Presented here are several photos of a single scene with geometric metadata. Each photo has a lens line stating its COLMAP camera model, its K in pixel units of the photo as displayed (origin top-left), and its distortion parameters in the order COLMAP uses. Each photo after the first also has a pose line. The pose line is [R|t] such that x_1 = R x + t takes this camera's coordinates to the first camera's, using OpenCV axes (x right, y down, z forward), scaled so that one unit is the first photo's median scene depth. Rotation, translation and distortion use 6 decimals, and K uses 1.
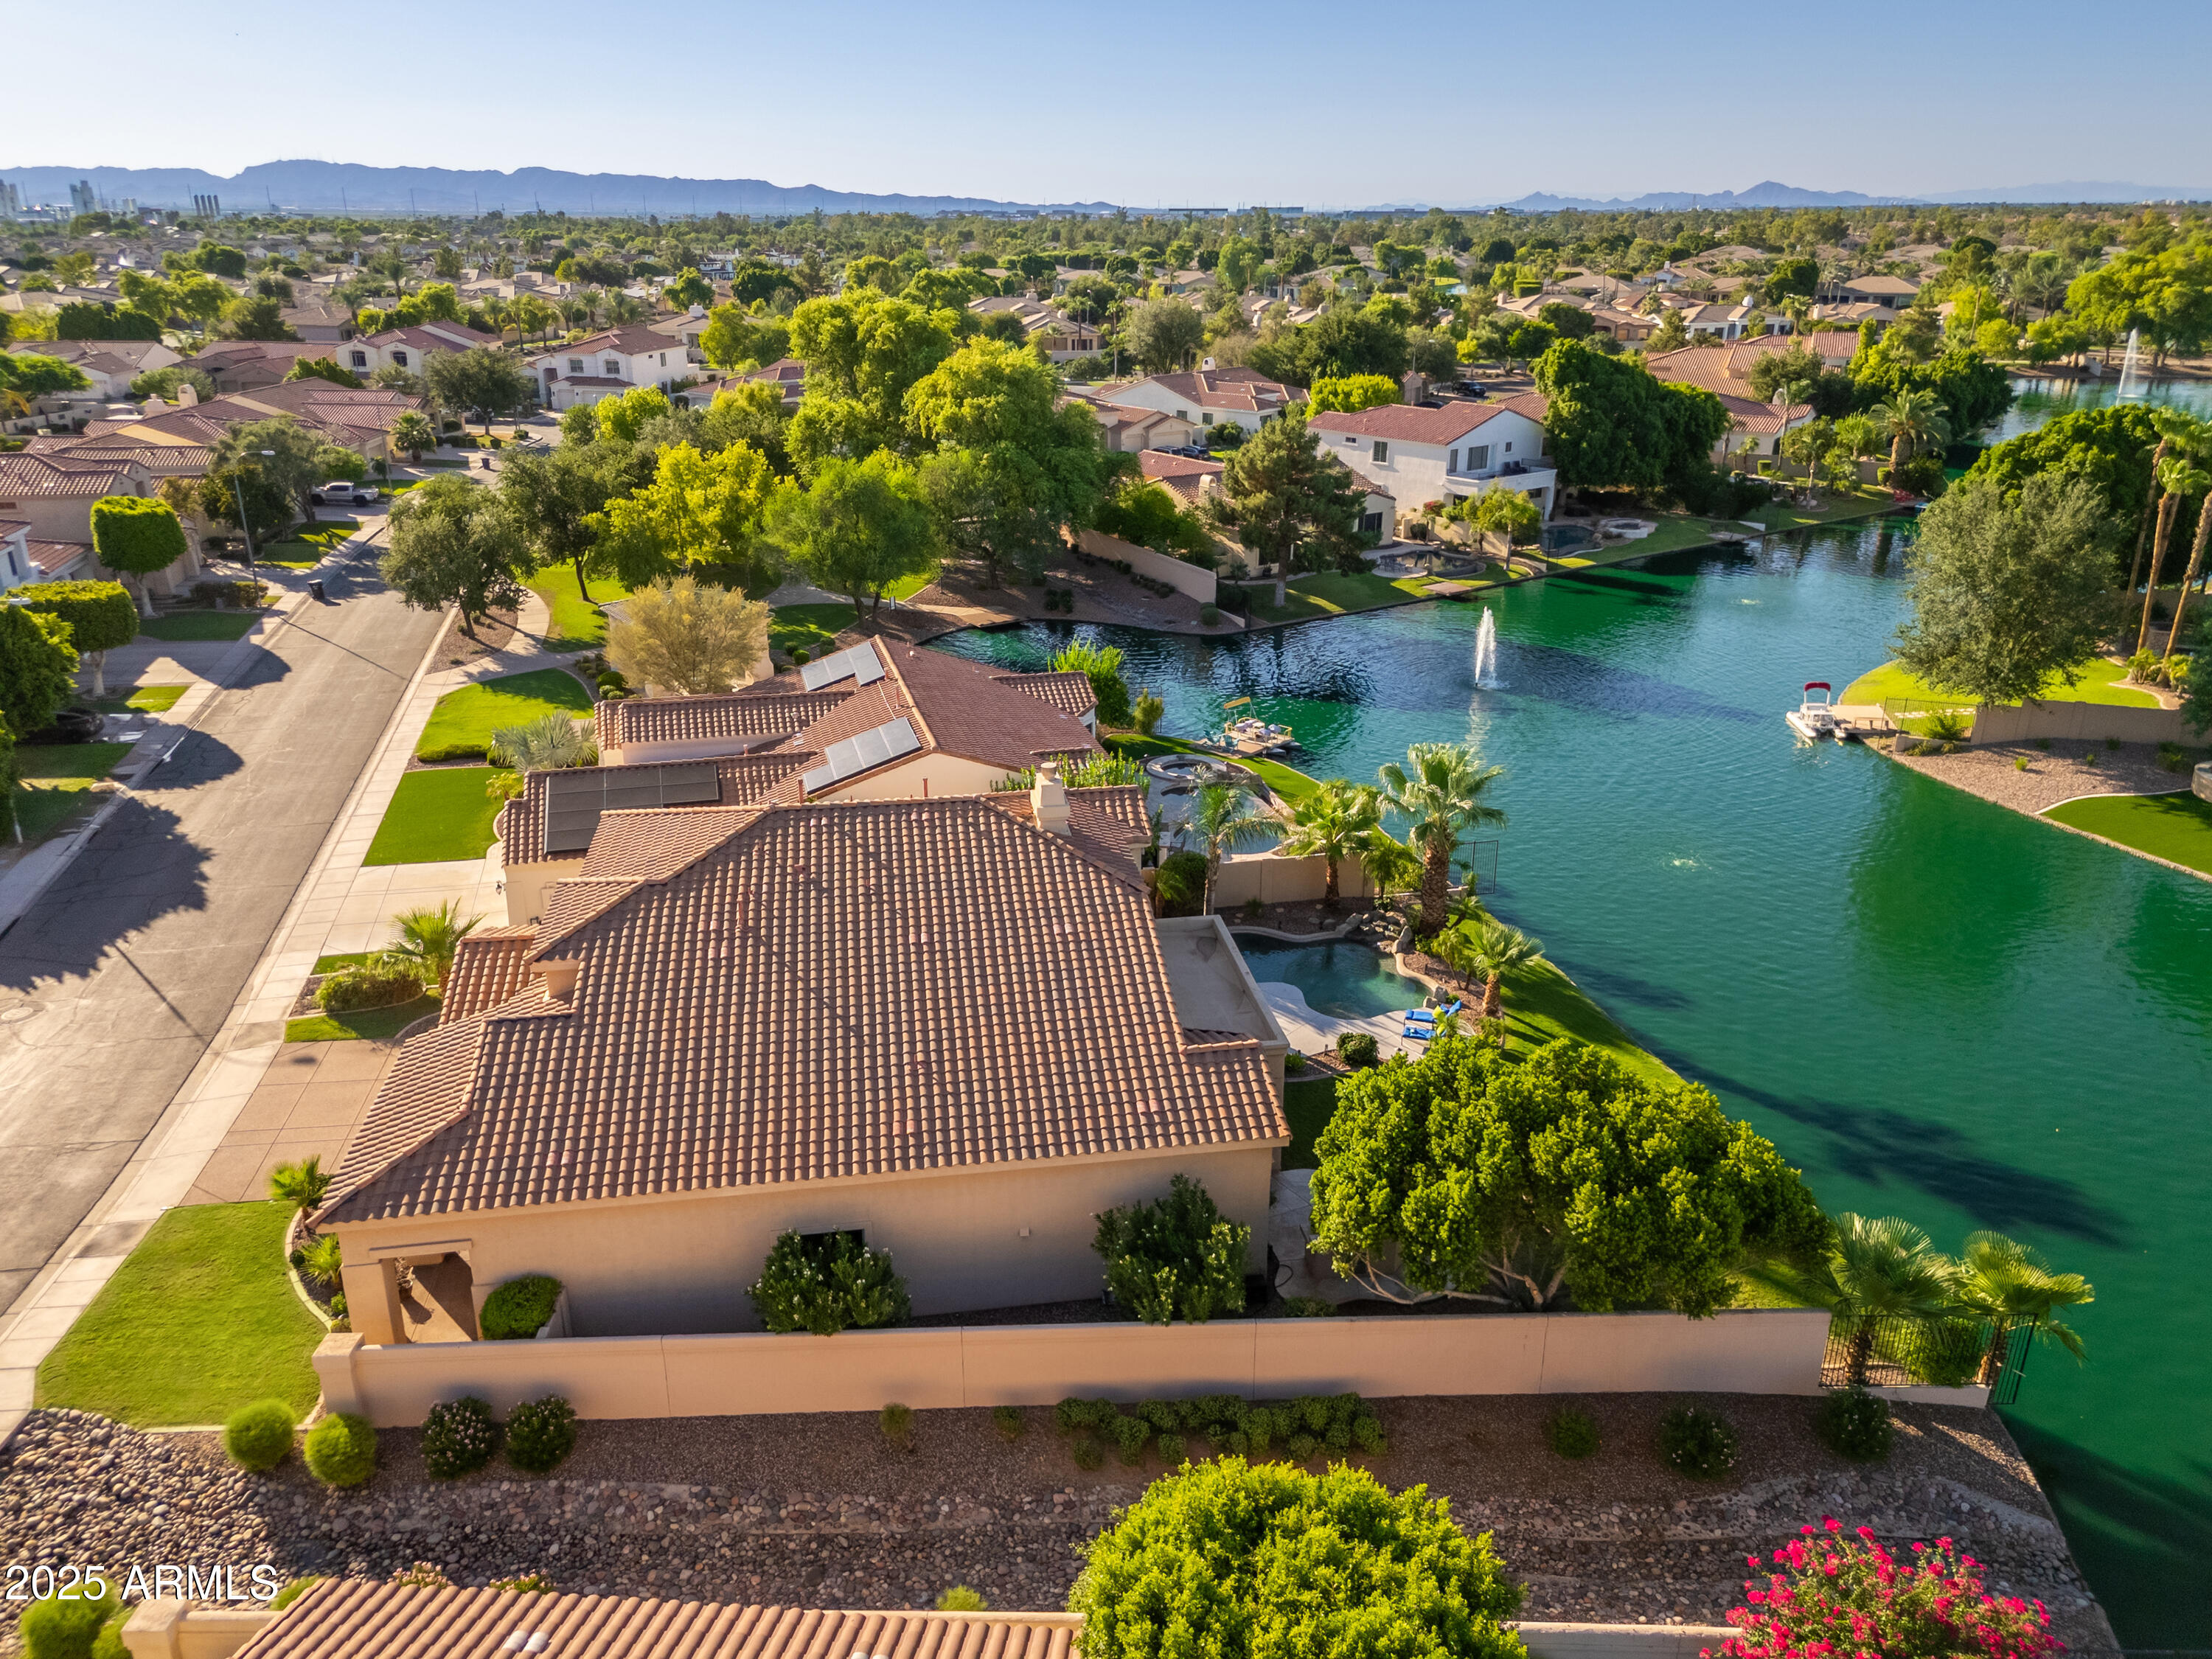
lens RADIAL K [[1630.7, 0, 1116.4], [0, 1630.7, 822.6], [0, 0, 1]] dist [0.072084, -0.042298]
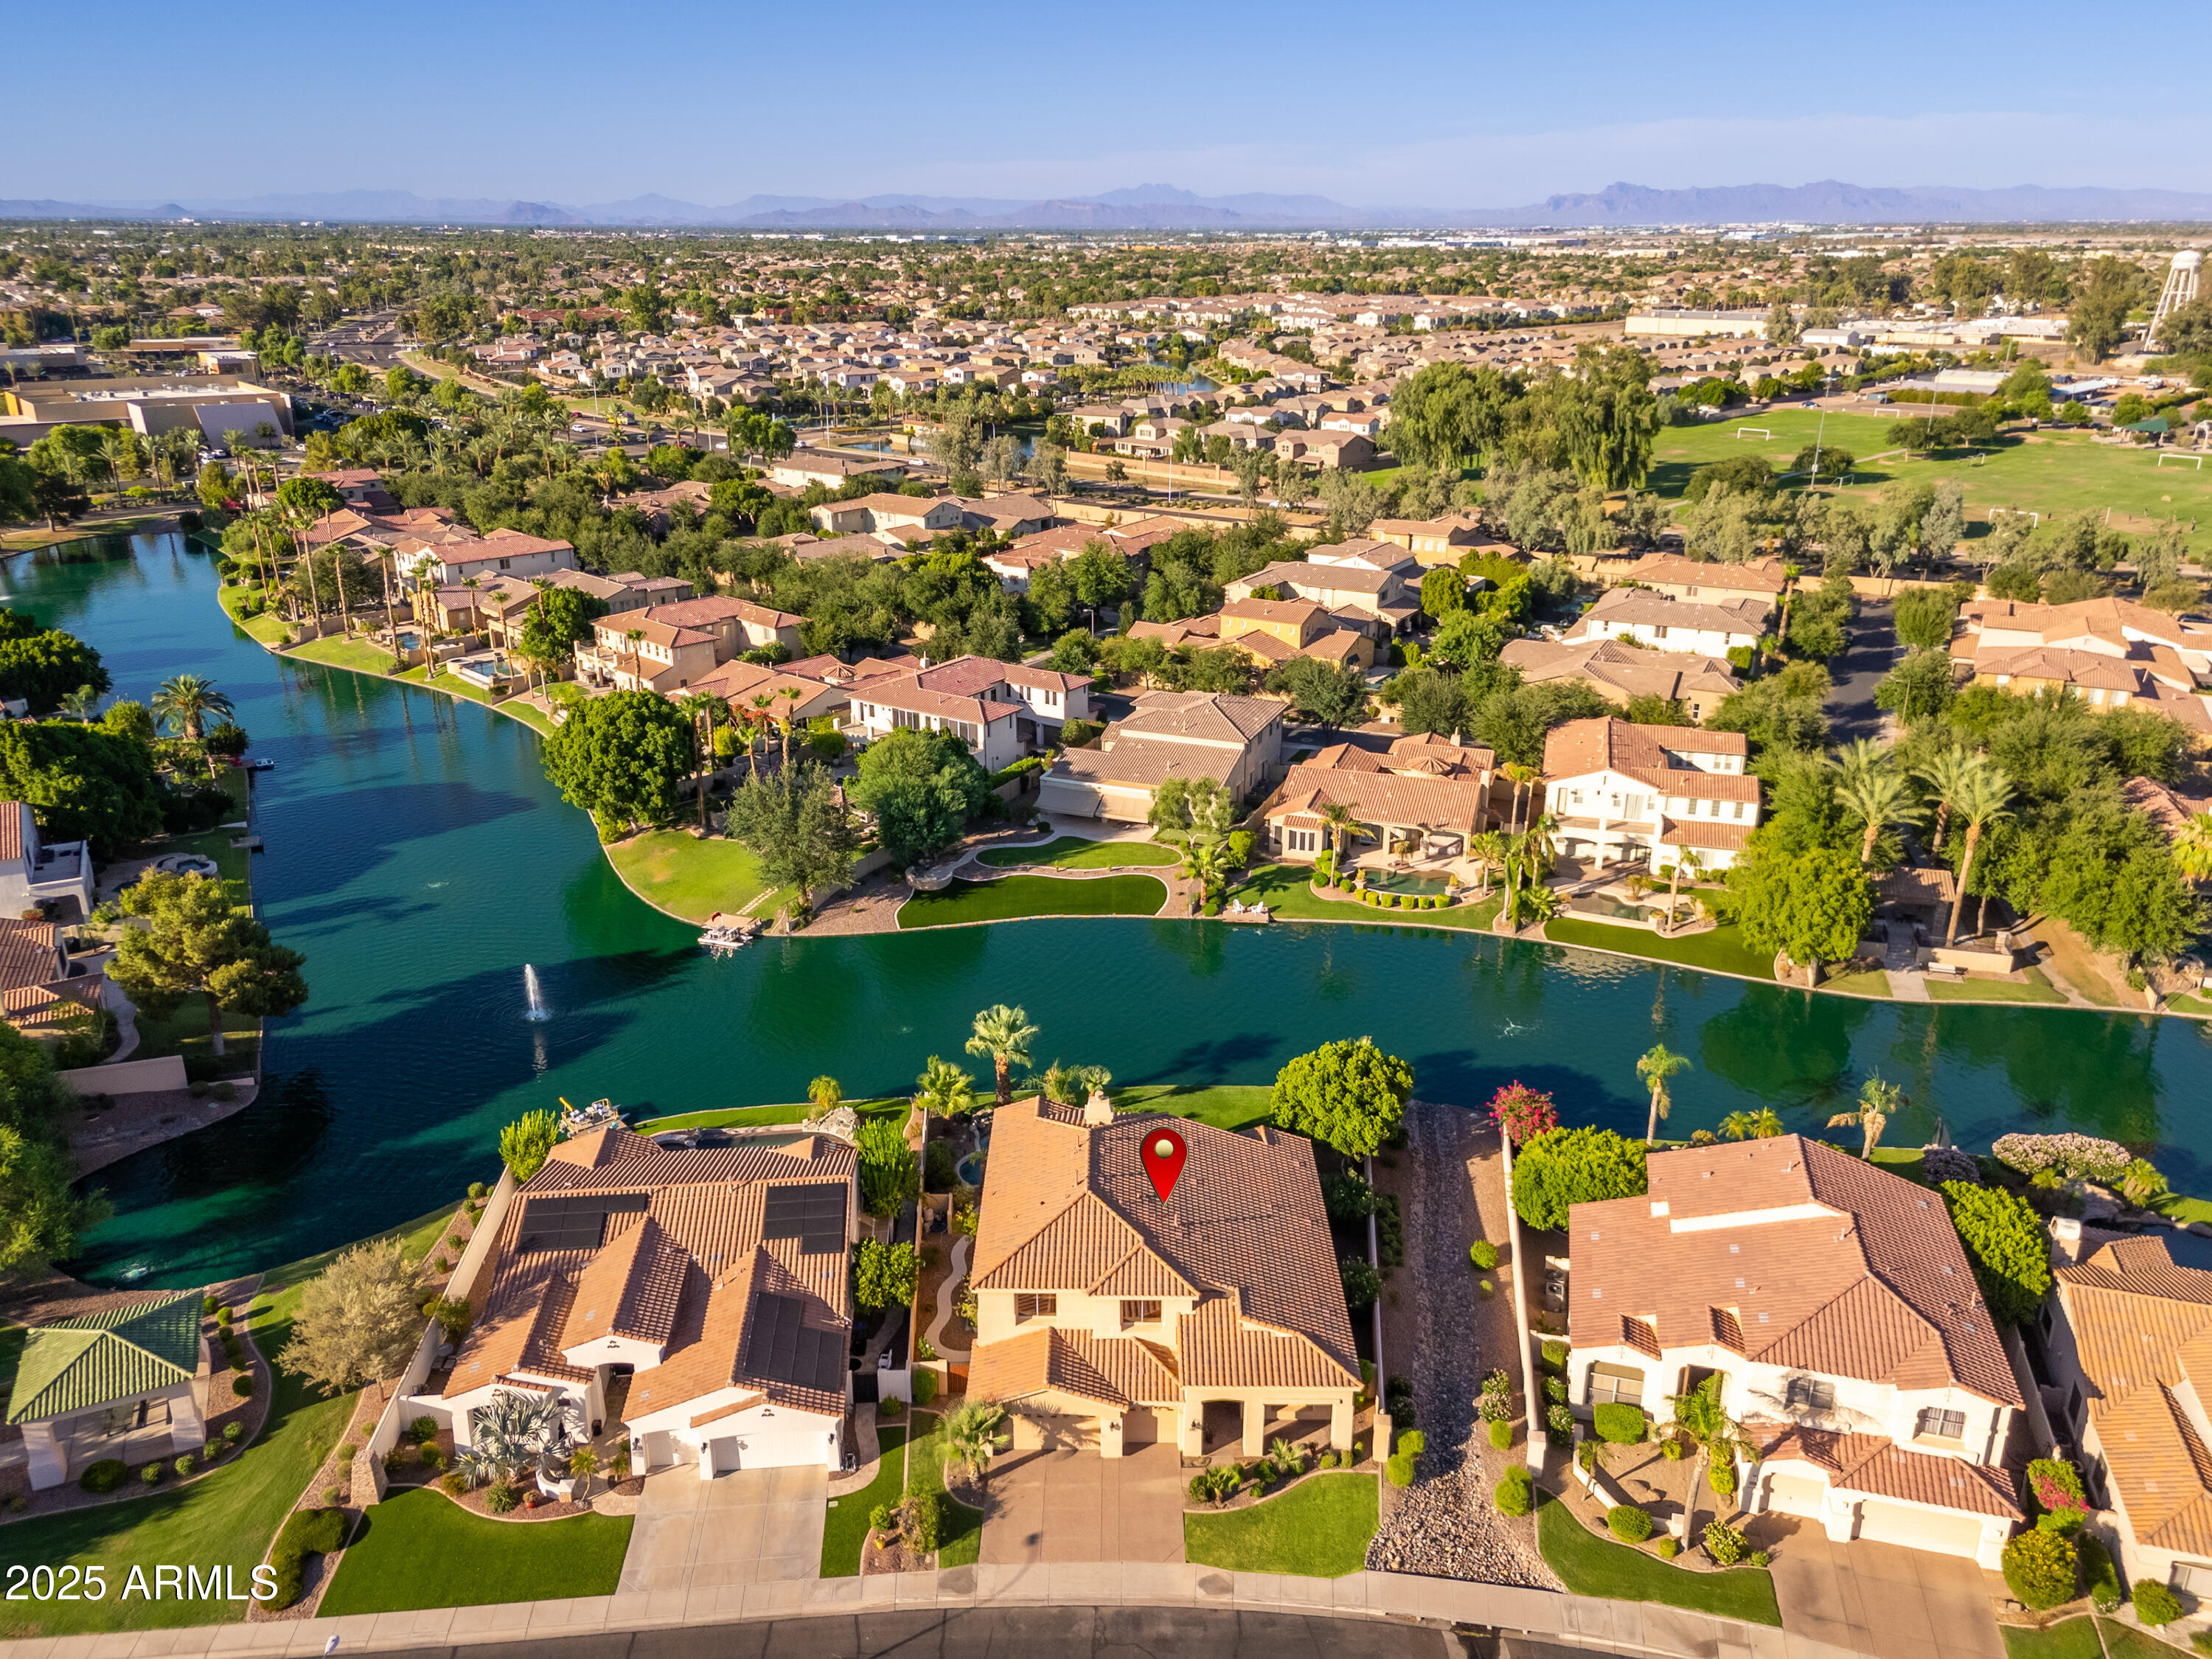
lens RADIAL K [[1630.7, 0, 1107.2], [0, 1630.7, 838.9], [0, 0, 1]] dist [0.072084, -0.042298]
pose [[0.163510, -0.346553, 0.923670, -1.677923], [0.343290, 0.897744, 0.276056, -0.814720], [-0.924887, 0.271948, 0.265758, 0.403195]]
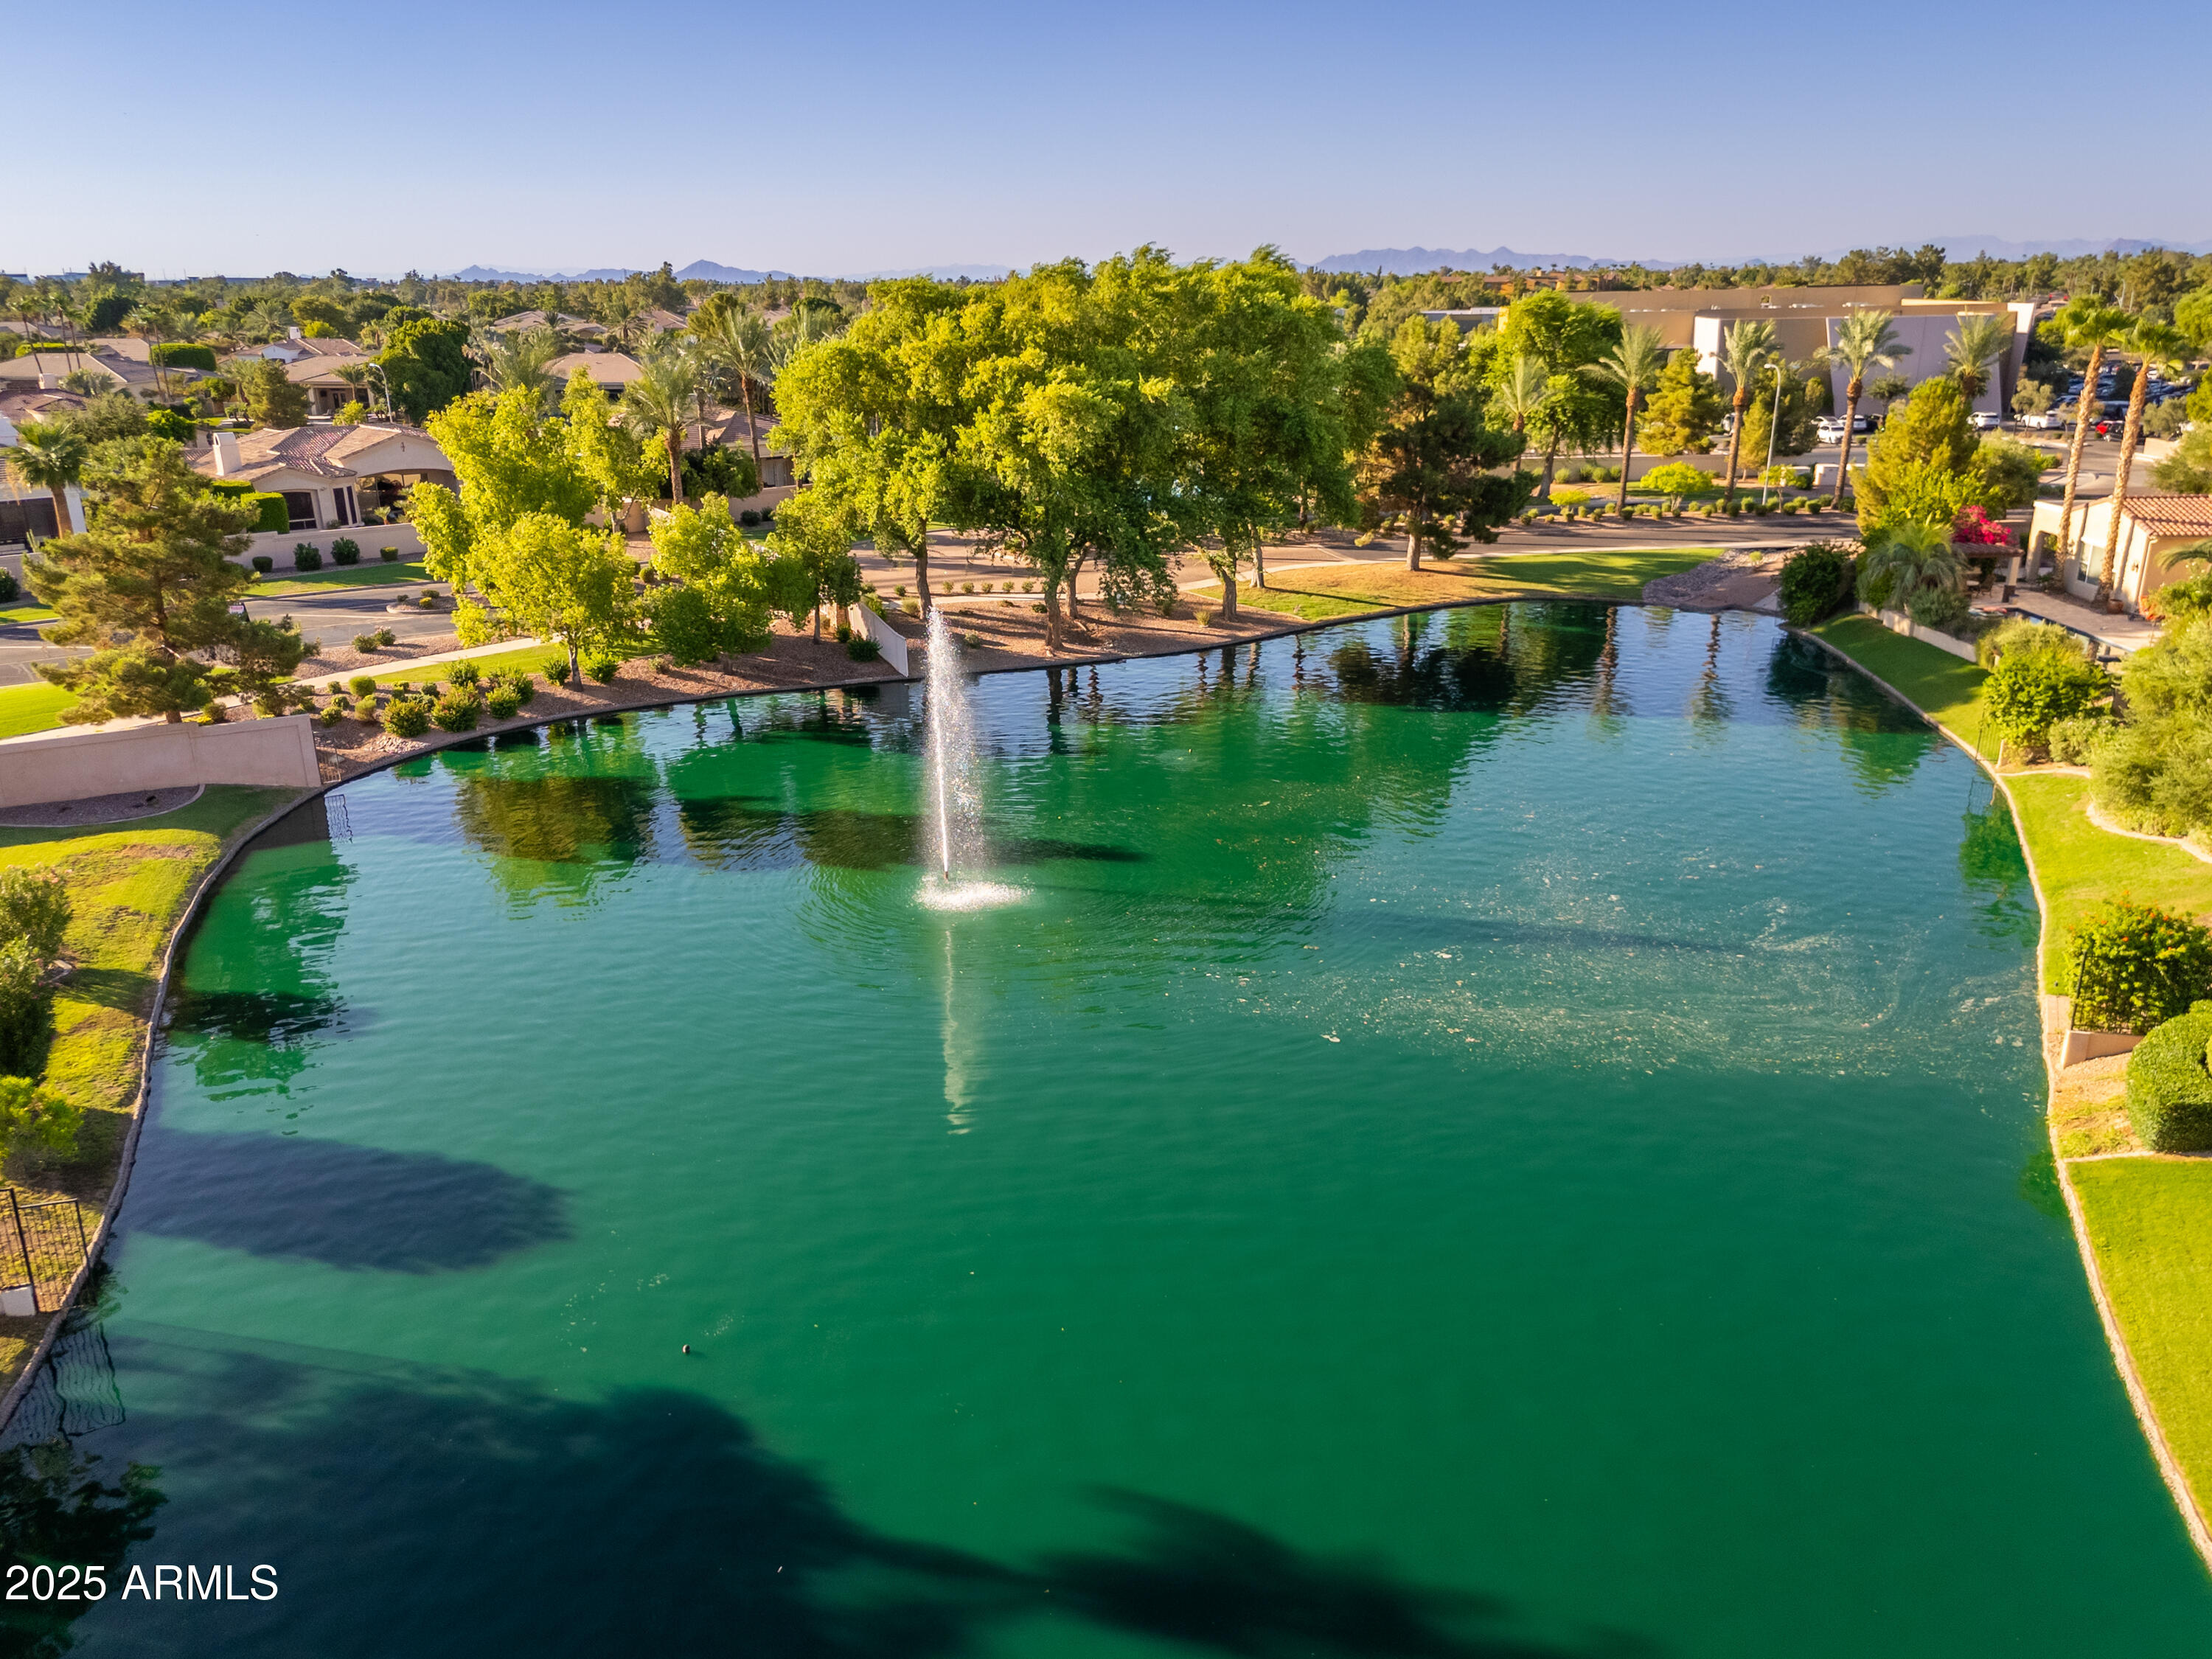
lens RADIAL K [[1630.7, 0, 1106.0], [0, 1630.7, 832.7], [0, 0, 1]] dist [0.072084, -0.042298]
pose [[0.841447, -0.180868, 0.509170, 2.498621], [0.199423, 0.979740, 0.018460, -1.285301], [-0.502193, 0.086007, 0.860468, 3.930597]]
